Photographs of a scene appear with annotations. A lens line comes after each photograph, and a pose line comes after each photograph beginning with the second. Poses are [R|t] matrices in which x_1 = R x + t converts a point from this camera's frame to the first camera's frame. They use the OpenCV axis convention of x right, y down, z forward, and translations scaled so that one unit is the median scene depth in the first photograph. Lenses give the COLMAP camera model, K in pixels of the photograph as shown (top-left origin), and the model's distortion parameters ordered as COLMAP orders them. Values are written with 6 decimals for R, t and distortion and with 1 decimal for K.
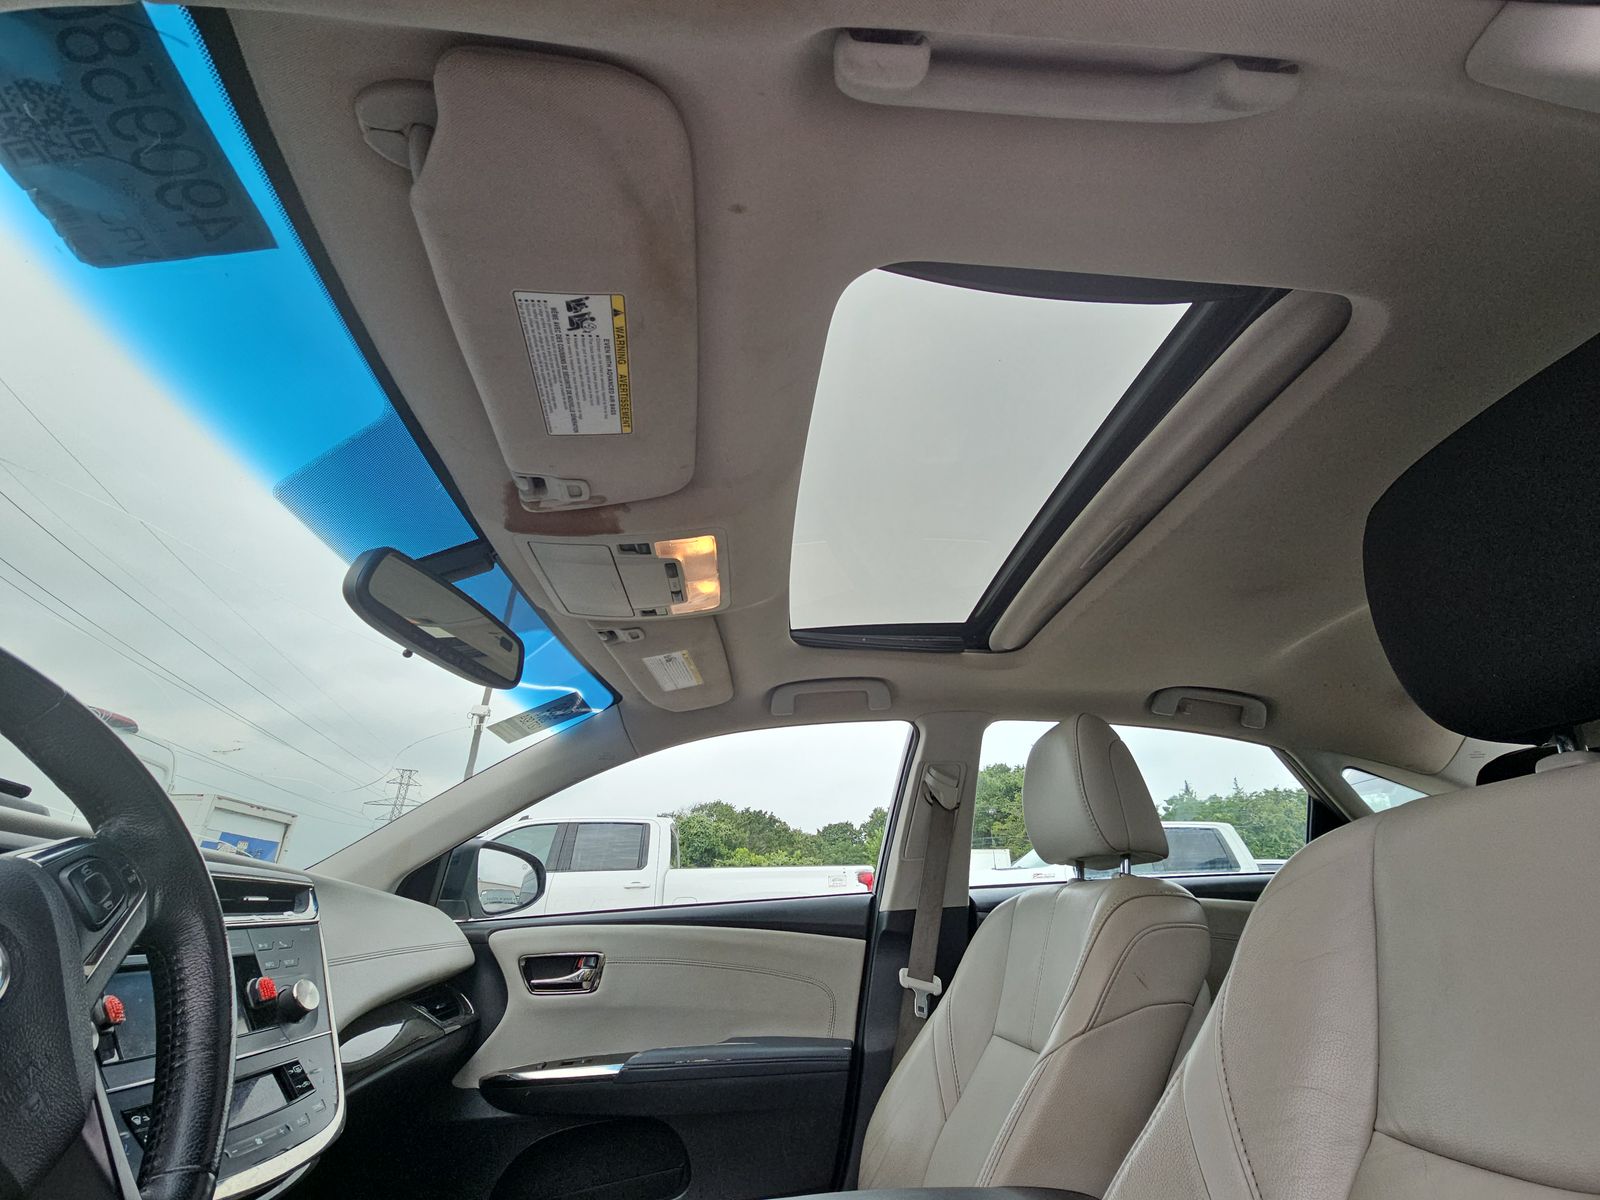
lens RADIAL K [[632.9, 0, 807.8], [0, 632.9, 602.8], [0, 0, 1]] dist [-0.001254, -0.000124]
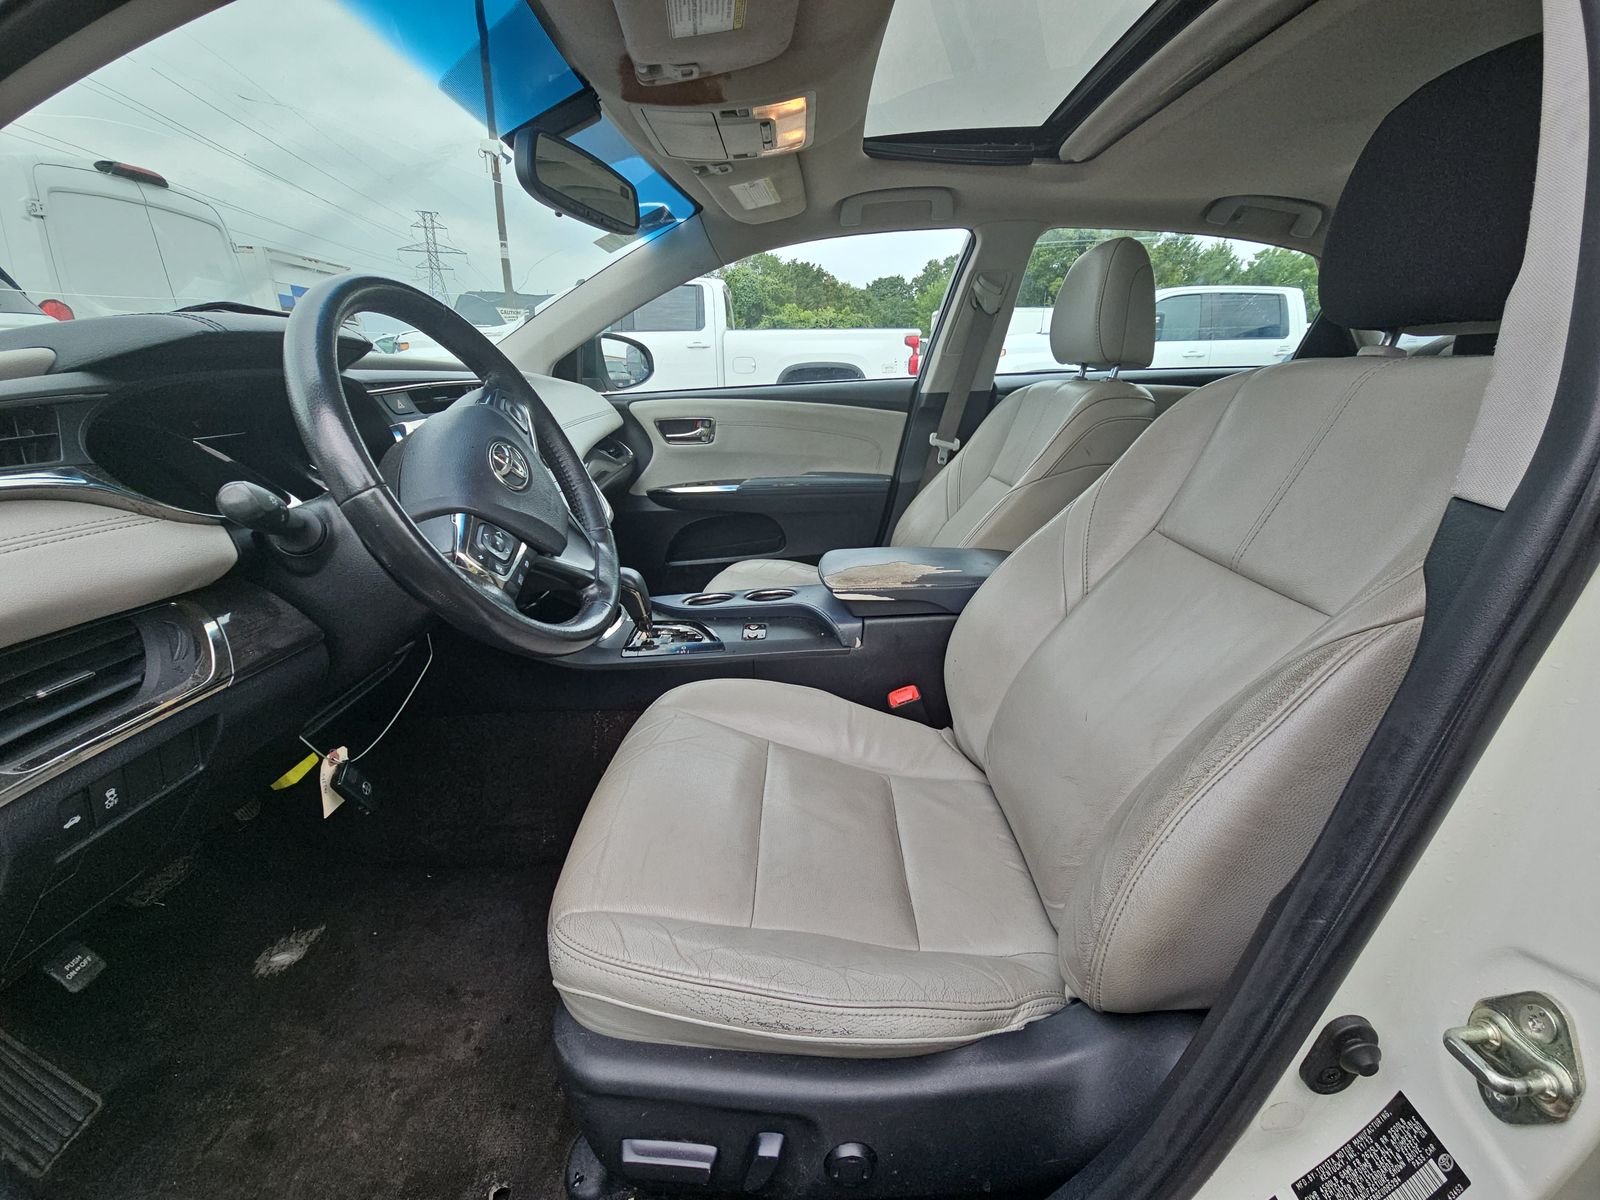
lens RADIAL K [[632.9, 0, 807.8], [0, 632.9, 602.8], [0, 0, 1]] dist [-0.001254, -0.000124]
pose [[0.997739, 0.034615, -0.057600, -0.028109], [0.018340, 0.684329, 0.728943, -0.170594], [0.064650, -0.728351, 0.682147, -0.215503]]
